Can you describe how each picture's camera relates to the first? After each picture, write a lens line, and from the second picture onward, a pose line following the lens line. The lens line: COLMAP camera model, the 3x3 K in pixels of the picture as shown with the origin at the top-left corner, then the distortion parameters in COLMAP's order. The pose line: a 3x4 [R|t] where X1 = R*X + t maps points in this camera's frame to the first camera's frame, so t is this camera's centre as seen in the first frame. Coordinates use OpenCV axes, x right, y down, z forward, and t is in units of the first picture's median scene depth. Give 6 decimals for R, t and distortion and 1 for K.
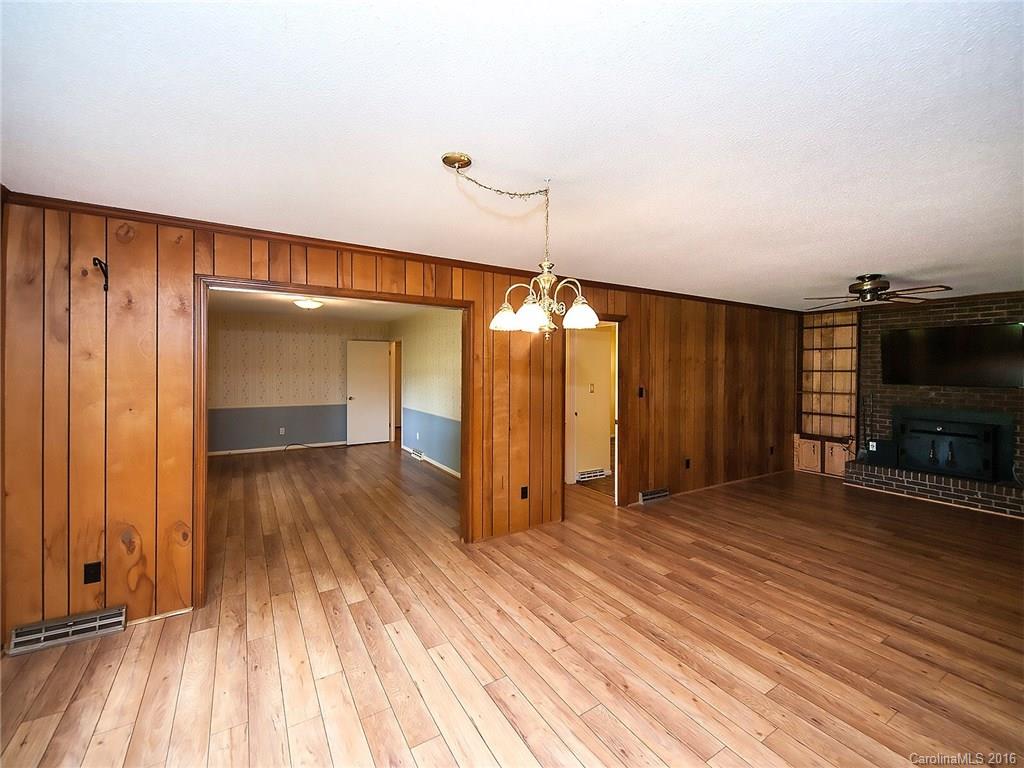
lens RADIAL K [[422.8, 0, 516.9], [0, 422.8, 369.8], [0, 0, 1]] dist [0.020654, 0.000018]
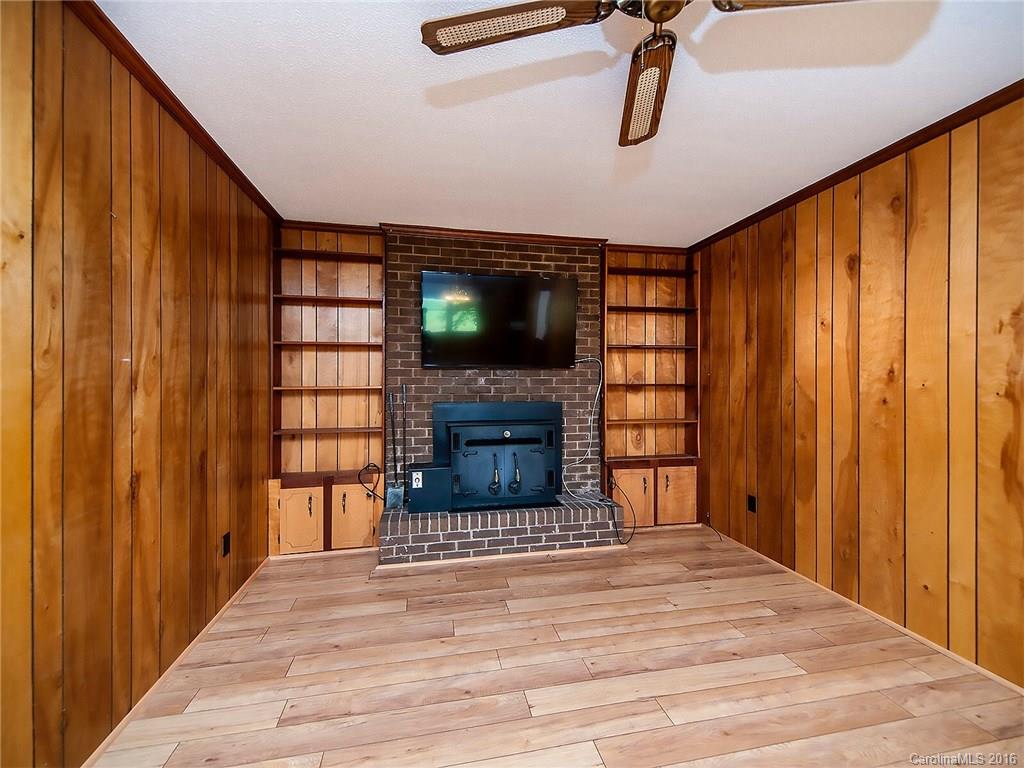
lens RADIAL K [[422.8, 0, 511.4], [0, 422.8, 383.9], [0, 0, 1]] dist [0.020654, 0.000018]
pose [[0.348859, -0.009109, 0.937131, 0.347756], [0.008267, 0.999944, 0.006642, 0.050298], [-0.937139, 0.005430, 0.348914, 0.660254]]
